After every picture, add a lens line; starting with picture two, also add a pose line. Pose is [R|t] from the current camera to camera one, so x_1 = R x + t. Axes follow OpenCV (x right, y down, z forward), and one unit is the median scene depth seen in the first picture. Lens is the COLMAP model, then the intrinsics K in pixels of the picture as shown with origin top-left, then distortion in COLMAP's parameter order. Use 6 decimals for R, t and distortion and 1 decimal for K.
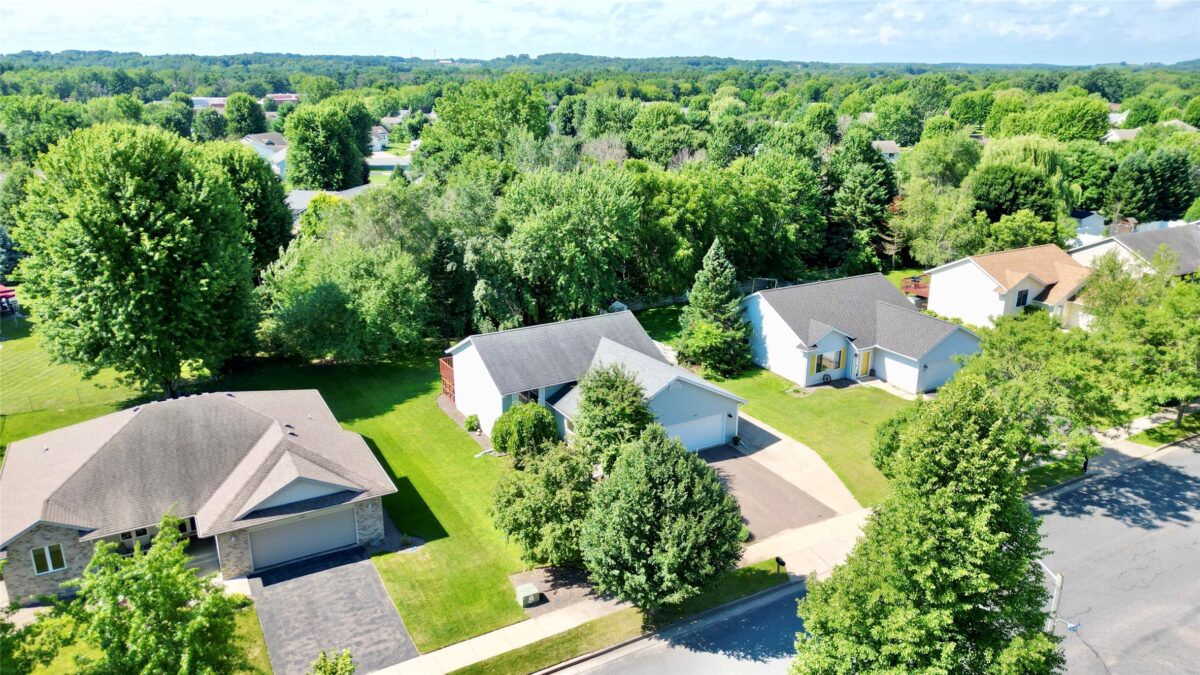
lens RADIAL K [[837.2, 0, 600.3], [0, 837.2, 330.0], [0, 0, 1]] dist [0.063698, -0.060974]
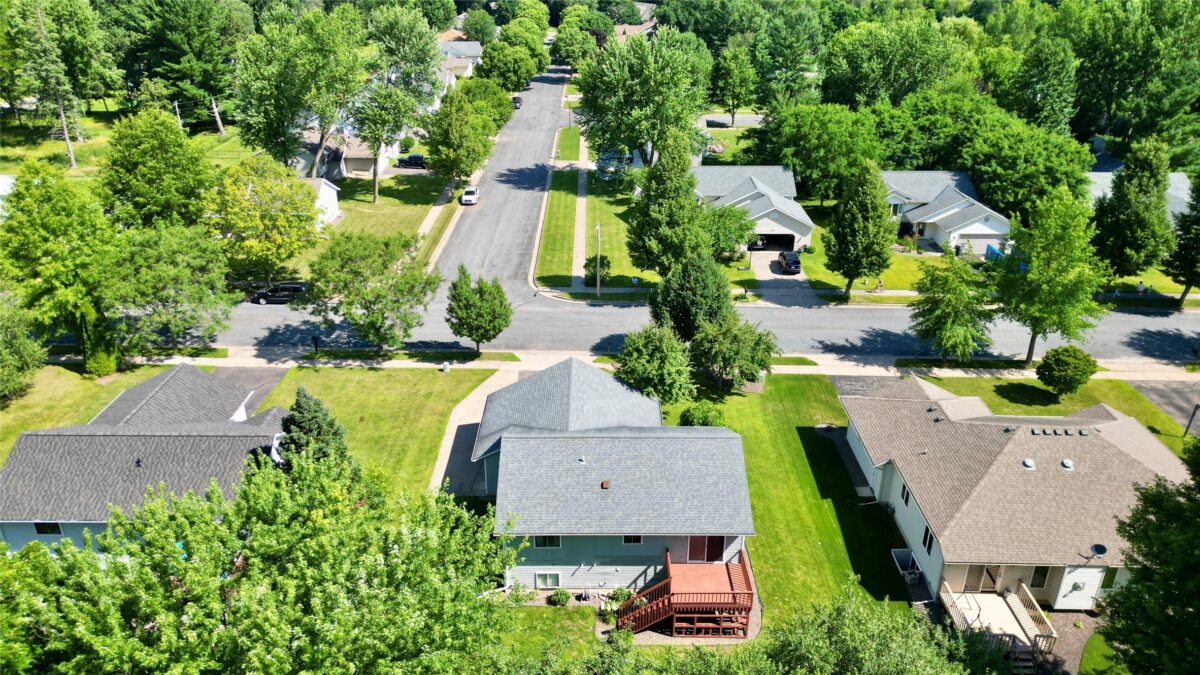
lens RADIAL K [[837.2, 0, 593.7], [0, 837.2, 339.7], [0, 0, 1]] dist [0.063698, -0.060974]
pose [[-0.868403, -0.214845, 0.446898, -0.310022], [0.140907, 0.757184, 0.637822, -0.493633], [-0.475416, 0.616858, -0.627268, 1.267836]]
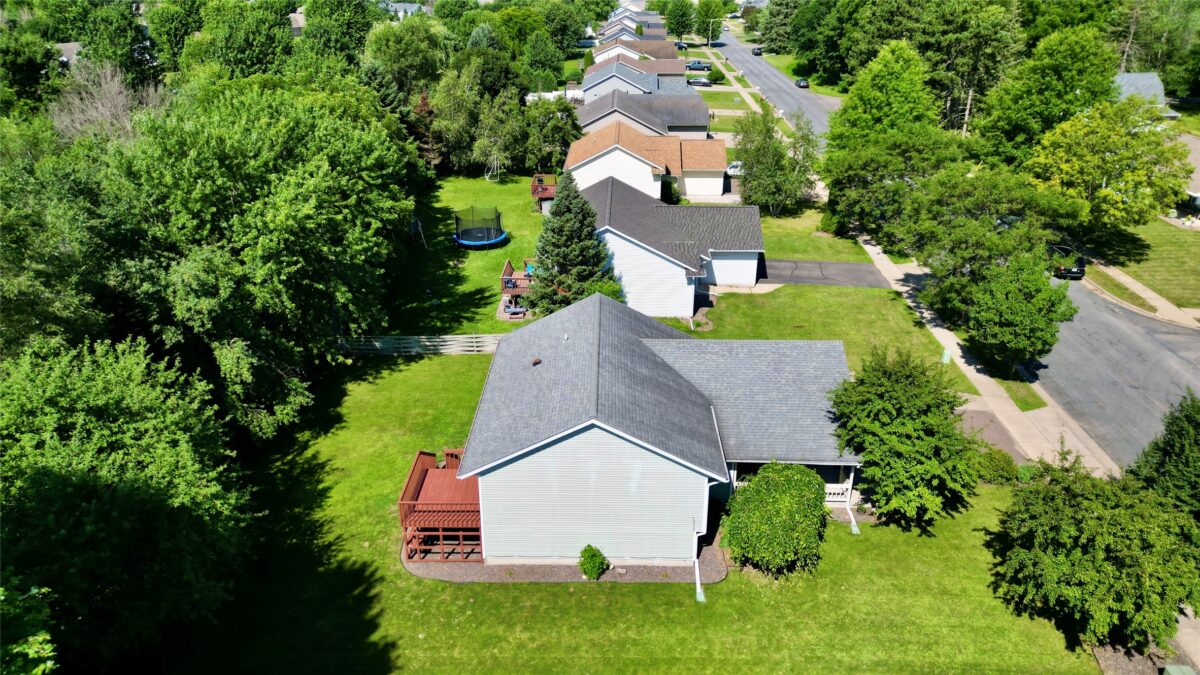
lens RADIAL K [[837.2, 0, 600.3], [0, 837.2, 338.0], [0, 0, 1]] dist [0.063698, -0.060974]
pose [[0.516343, -0.350030, 0.781581, -0.467344], [0.248285, 0.934643, 0.254552, -0.149952], [-0.819600, 0.062619, 0.569504, 0.576542]]
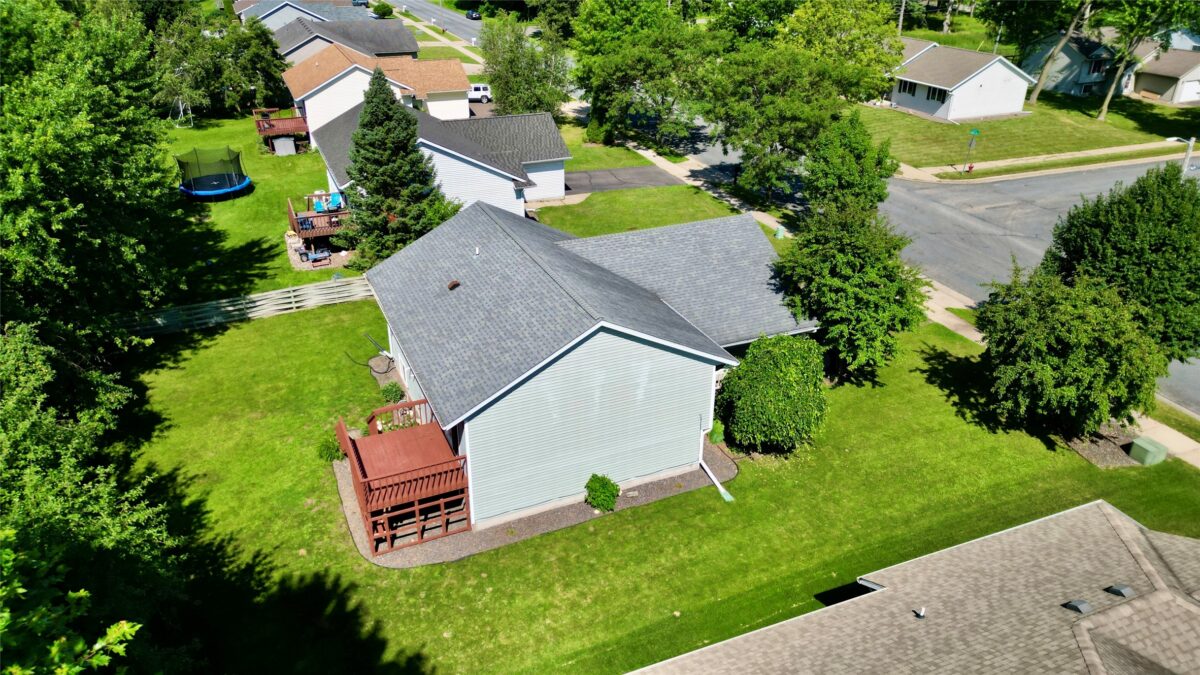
lens RADIAL K [[837.2, 0, 598.5], [0, 837.2, 338.1], [0, 0, 1]] dist [0.063698, -0.060974]
pose [[0.108877, -0.447153, 0.887806, -0.467550], [0.285754, 0.869498, 0.402888, -0.138903], [-0.952098, 0.209829, 0.222444, 0.760542]]
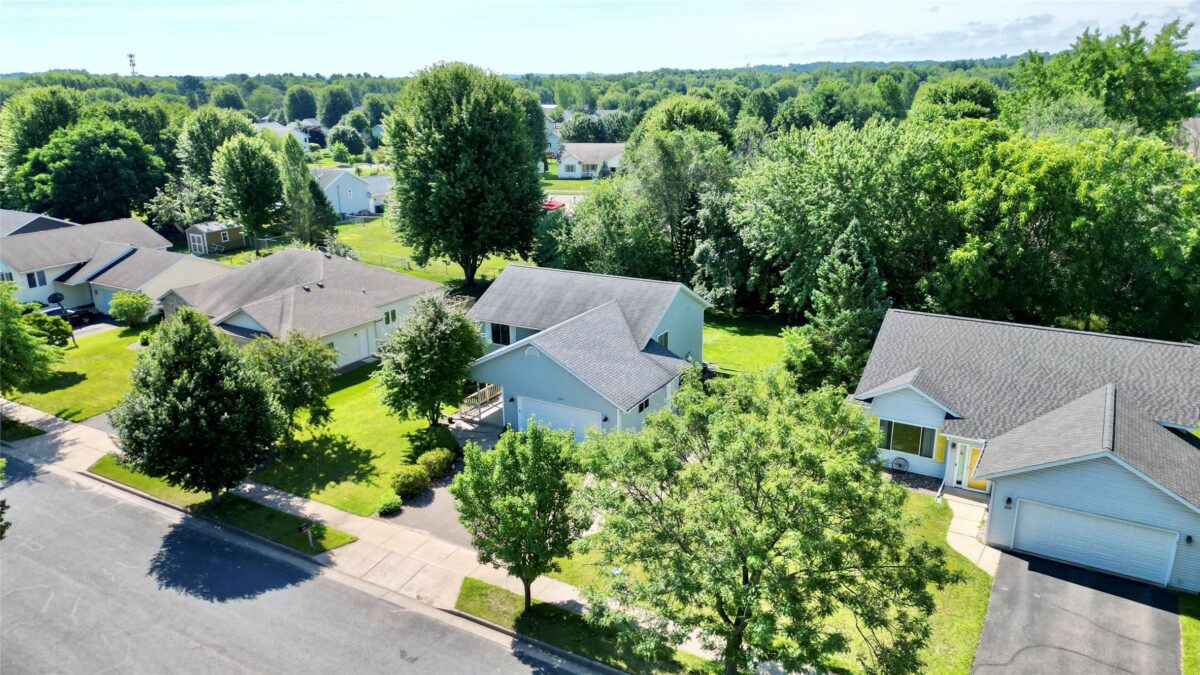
lens RADIAL K [[837.2, 0, 595.0], [0, 837.2, 343.1], [0, 0, 1]] dist [0.063698, -0.060974]
pose [[0.503112, 0.254123, -0.826014, 0.627690], [-0.243943, 0.958682, 0.146357, -0.061274], [0.829078, 0.127866, 0.544316, 0.463637]]
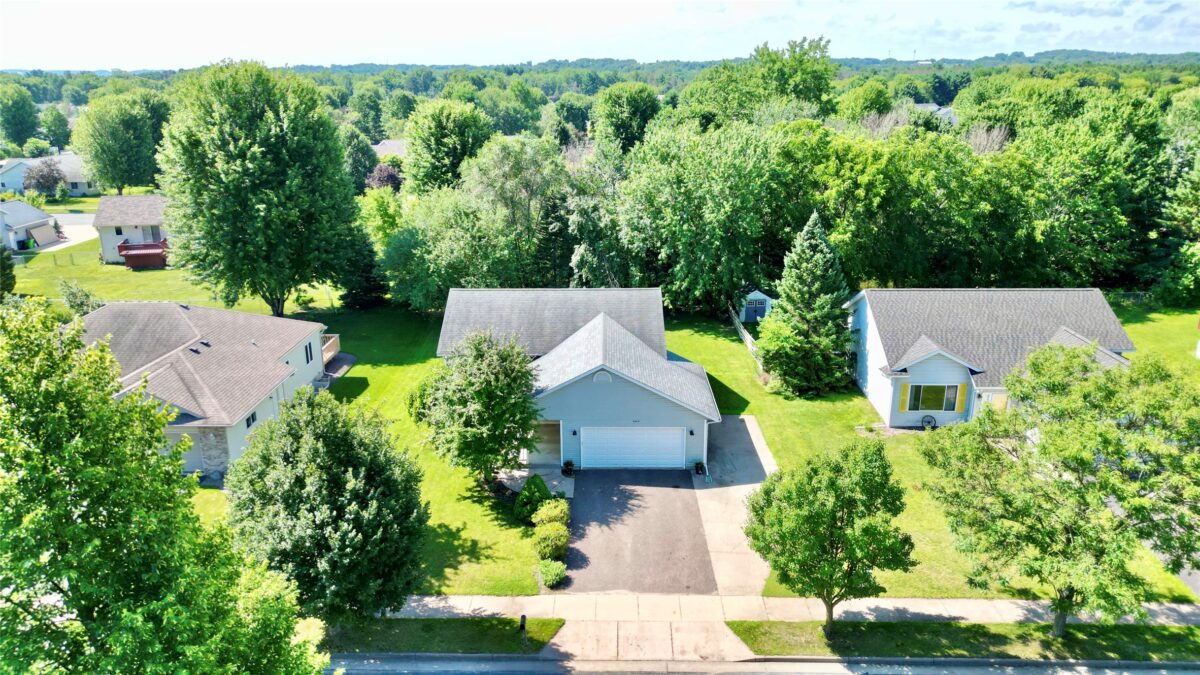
lens RADIAL K [[837.2, 0, 597.2], [0, 837.2, 343.2], [0, 0, 1]] dist [0.063698, -0.060974]
pose [[0.862037, 0.149273, -0.484366, 0.354960], [-0.144554, 0.988364, 0.047331, -0.000212], [0.485795, 0.029216, 0.873584, 0.247236]]
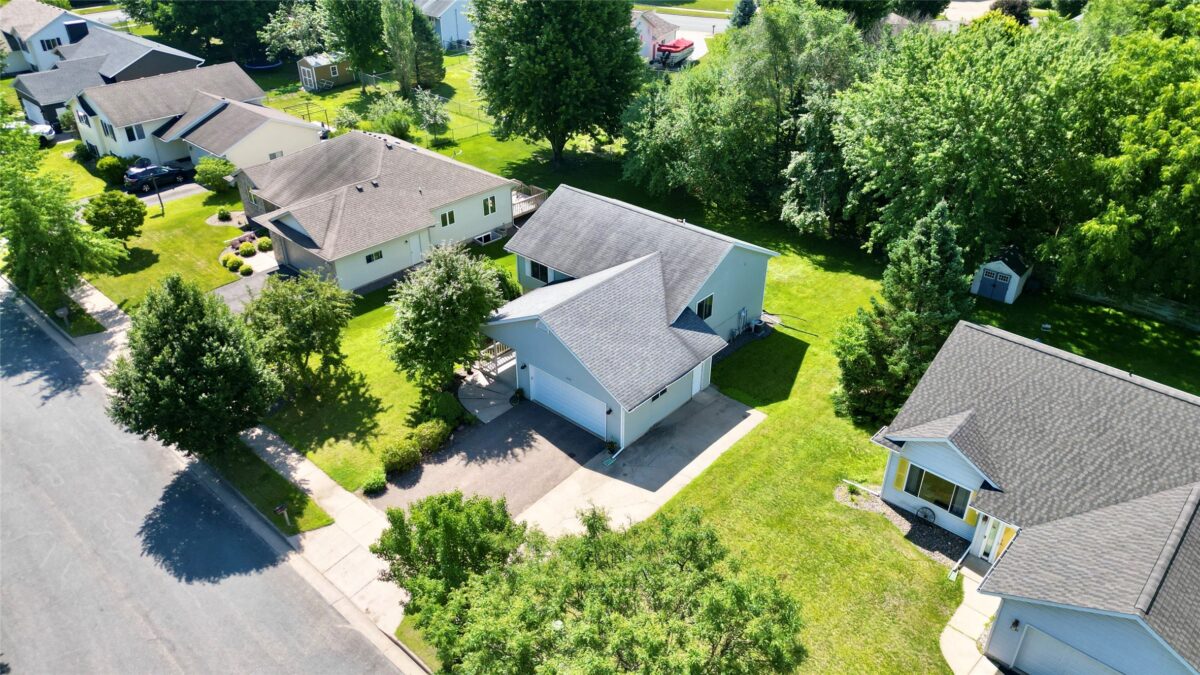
lens RADIAL K [[837.2, 0, 592.7], [0, 837.2, 339.0], [0, 0, 1]] dist [0.063698, -0.060974]
pose [[0.310863, 0.495390, -0.811143, 0.571987], [-0.279660, 0.863321, 0.420080, -0.201953], [0.908380, 0.096257, 0.406916, 0.566955]]
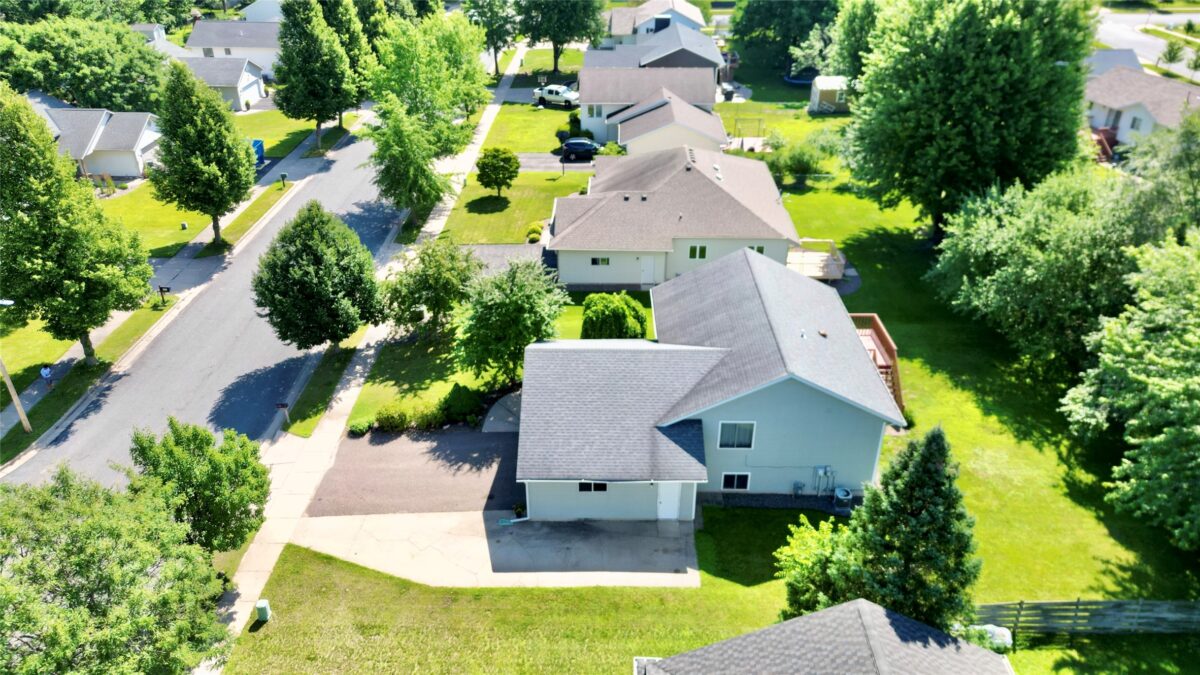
lens RADIAL K [[837.2, 0, 593.4], [0, 837.2, 336.0], [0, 0, 1]] dist [0.063698, -0.060974]
pose [[-0.509853, 0.430530, -0.744778, 0.467720], [-0.250450, 0.753969, 0.607294, -0.320950], [0.822997, 0.496160, -0.276586, 0.961469]]
